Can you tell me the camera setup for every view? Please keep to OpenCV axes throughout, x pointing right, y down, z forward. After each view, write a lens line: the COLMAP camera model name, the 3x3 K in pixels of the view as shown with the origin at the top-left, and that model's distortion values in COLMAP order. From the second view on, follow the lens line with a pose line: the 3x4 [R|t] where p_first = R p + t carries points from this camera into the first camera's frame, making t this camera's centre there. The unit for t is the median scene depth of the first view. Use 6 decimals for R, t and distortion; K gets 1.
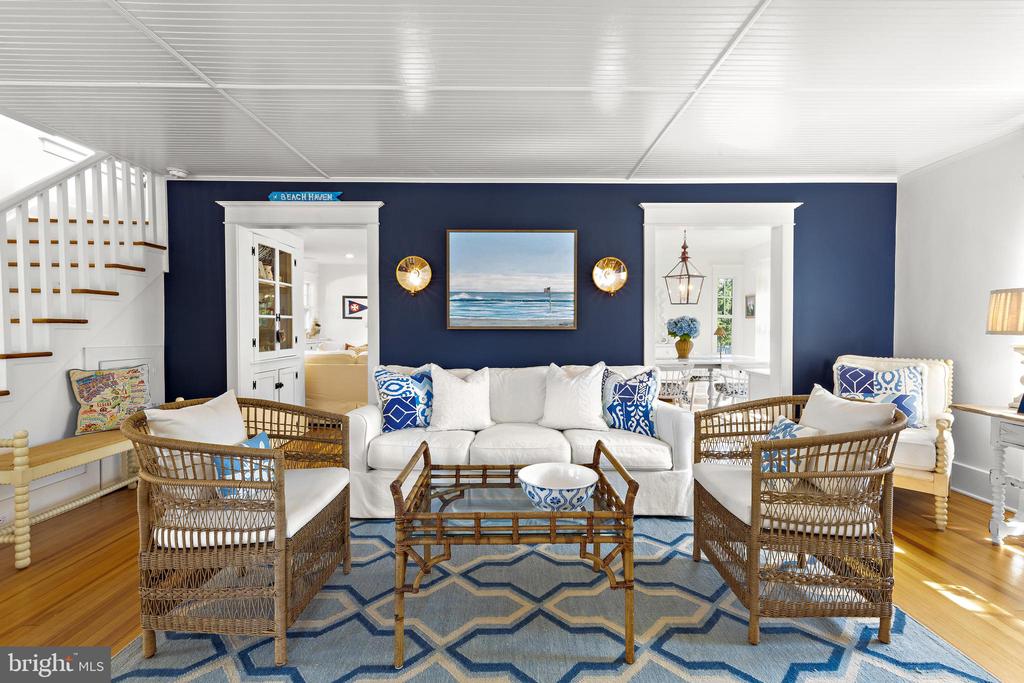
lens RADIAL K [[434.5, 0, 517.0], [0, 434.5, 336.6], [0, 0, 1]] dist [0.000545, -0.000250]
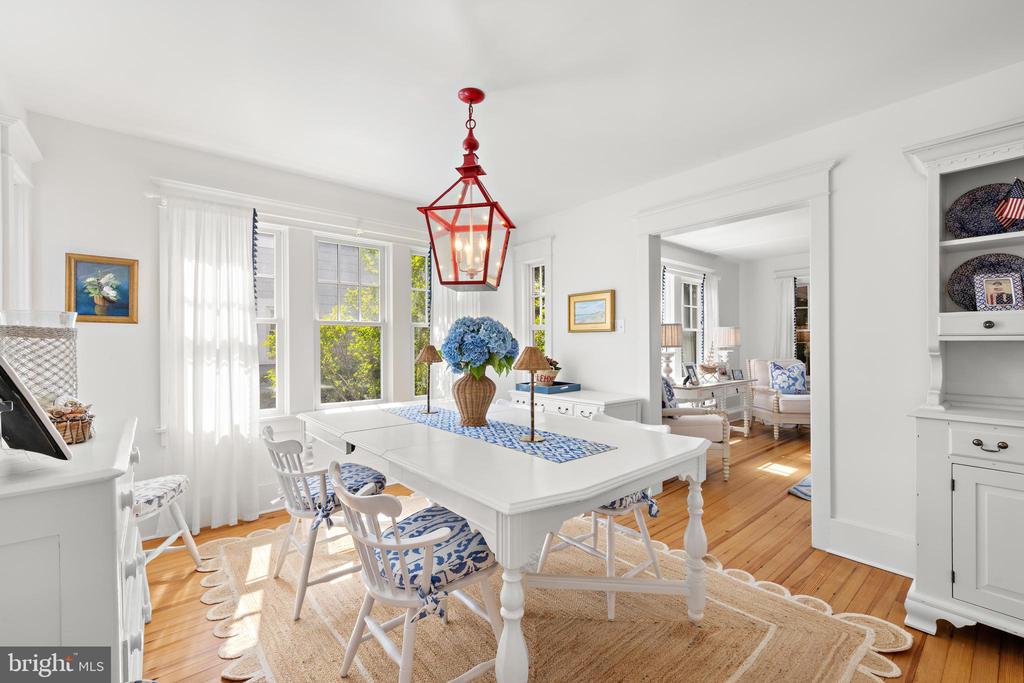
lens RADIAL K [[426.0, 0, 511.8], [0, 426.0, 345.2], [0, 0, 1]] dist [0.001818, 0.000198]
pose [[-0.633913, 0.004394, 0.773392, 0.094457], [0.020178, 0.999737, 0.010858, -0.040023], [-0.773141, 0.022488, -0.633835, 1.906968]]
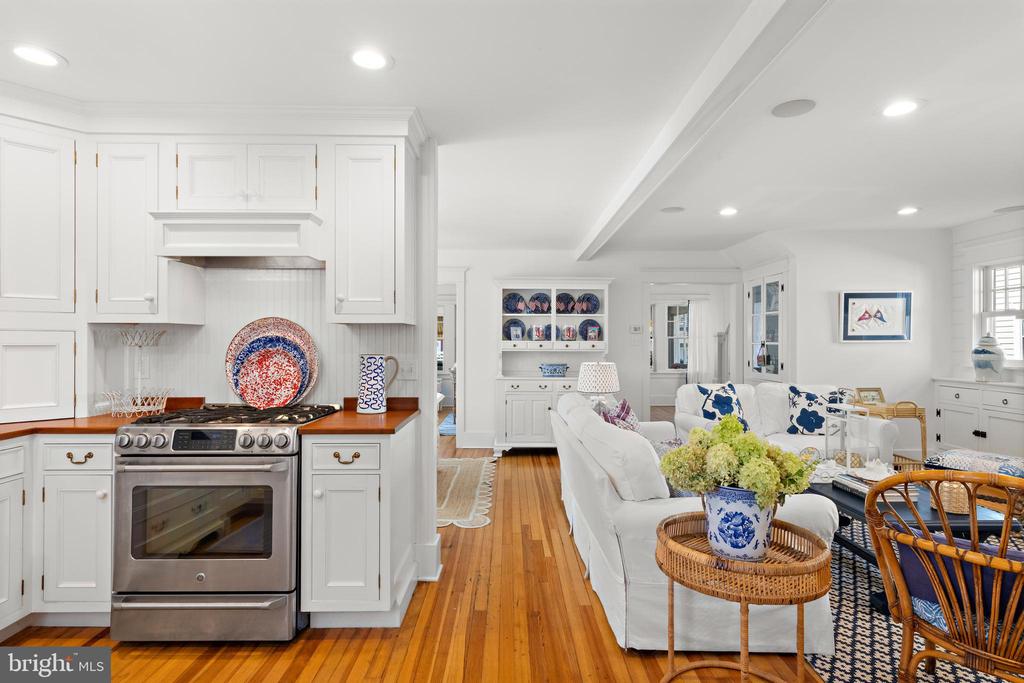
lens RADIAL K [[509.5, 0, 511.8], [0, 509.5, 339.3], [0, 0, 1]] dist [-0.001314, -0.000006]
pose [[-0.999926, -0.000210, 0.012152, 0.115780], [0.000007, 0.999840, 0.017890, -0.101044], [-0.012154, 0.017888, -0.999766, 2.891231]]
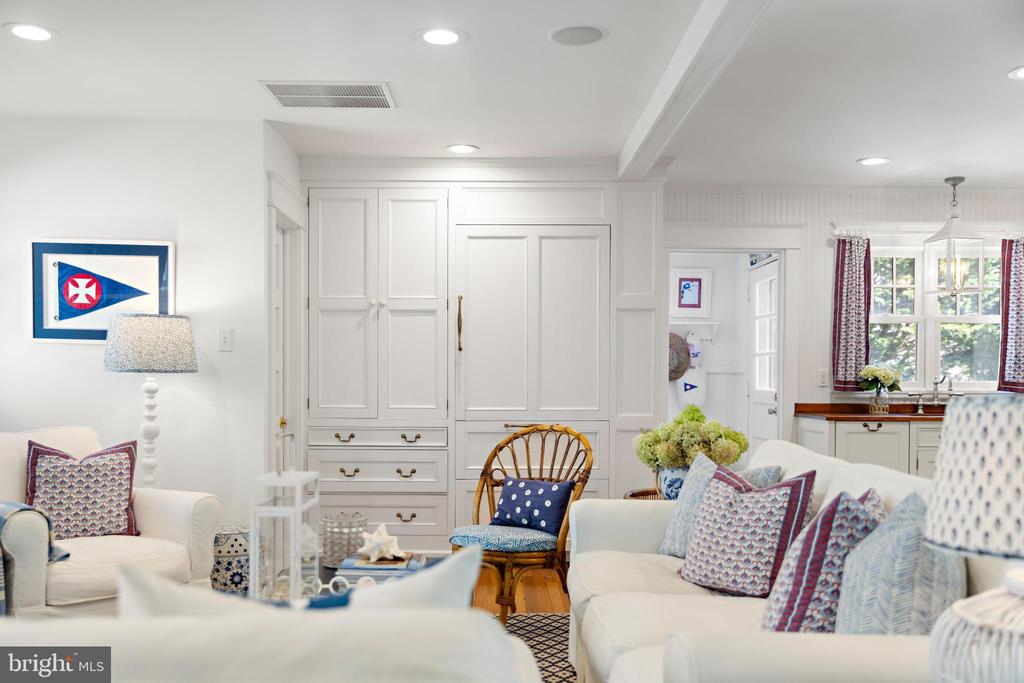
lens RADIAL K [[938.3, 0, 497.0], [0, 938.3, 396.7], [0, 0, 1]] dist [-0.000558, -0.000489]
pose [[0.999842, 0.005460, -0.016887, -0.329152], [-0.005557, 0.999968, -0.005715, -0.014851], [0.016855, 0.005808, 0.999841, 1.198440]]
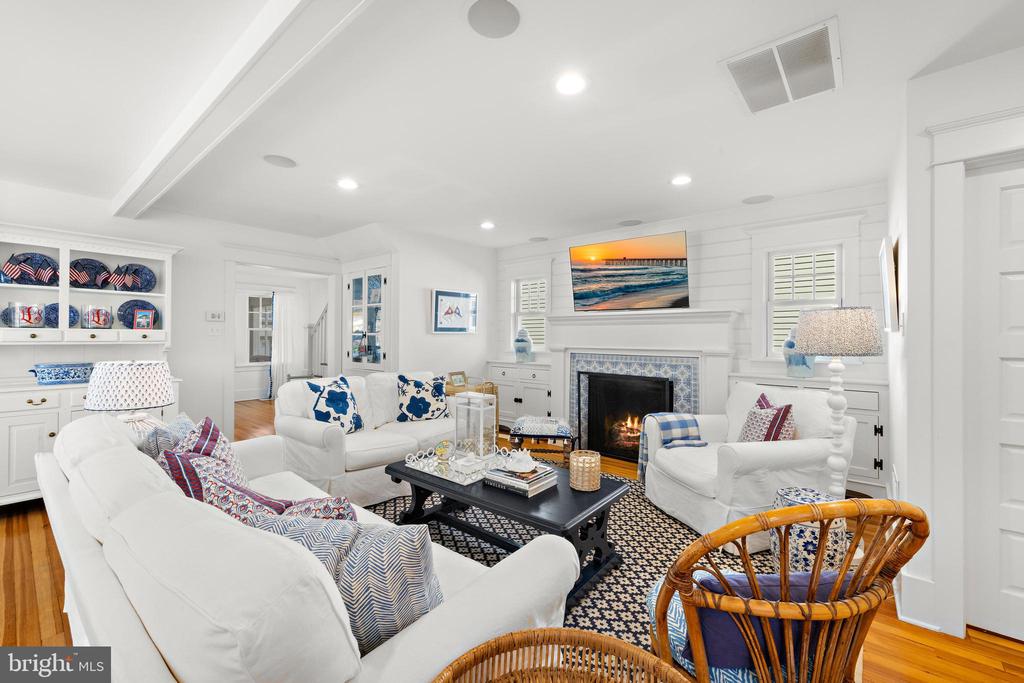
lens RADIAL K [[420.0, 0, 522.8], [0, 420.0, 334.8], [0, 0, 1]] dist [0.001958, -0.000347]
pose [[-0.639765, -0.005225, -0.768553, 0.054462], [-0.022177, 0.999686, 0.011664, -0.082118], [0.768251, 0.024506, -0.639680, 2.497225]]
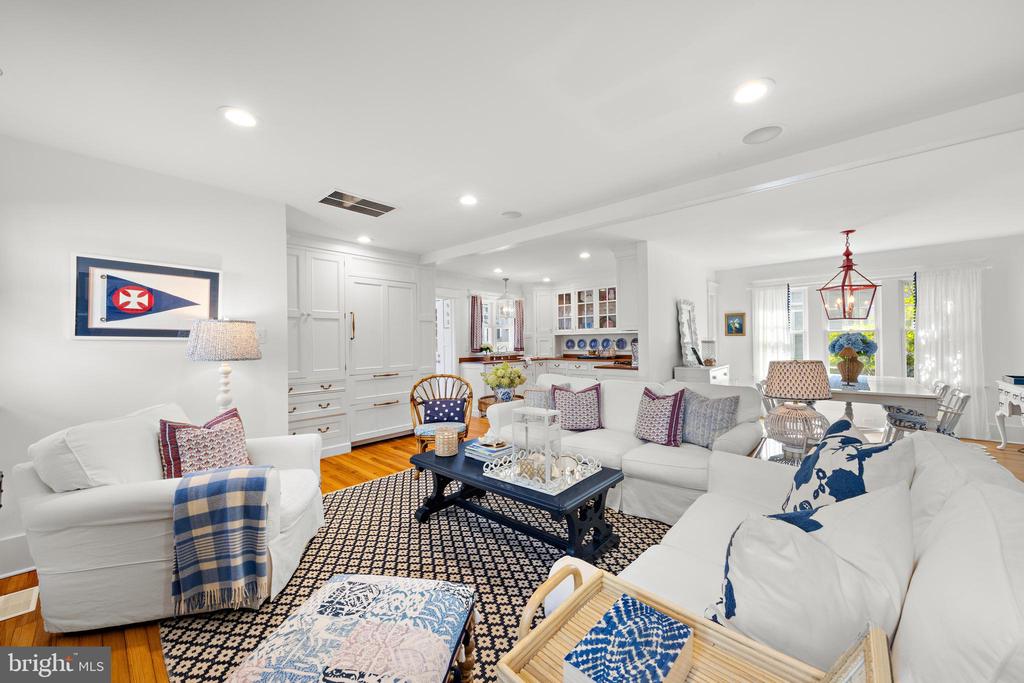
lens RADIAL K [[377.6, 0, 515.9], [0, 377.6, 342.6], [0, 0, 1]] dist [0.001884, 0.000087]
pose [[0.675528, -0.011011, 0.737252, -0.979983], [0.029570, 0.999489, -0.012166, -0.060549], [-0.736741, 0.030019, 0.675508, 1.533012]]
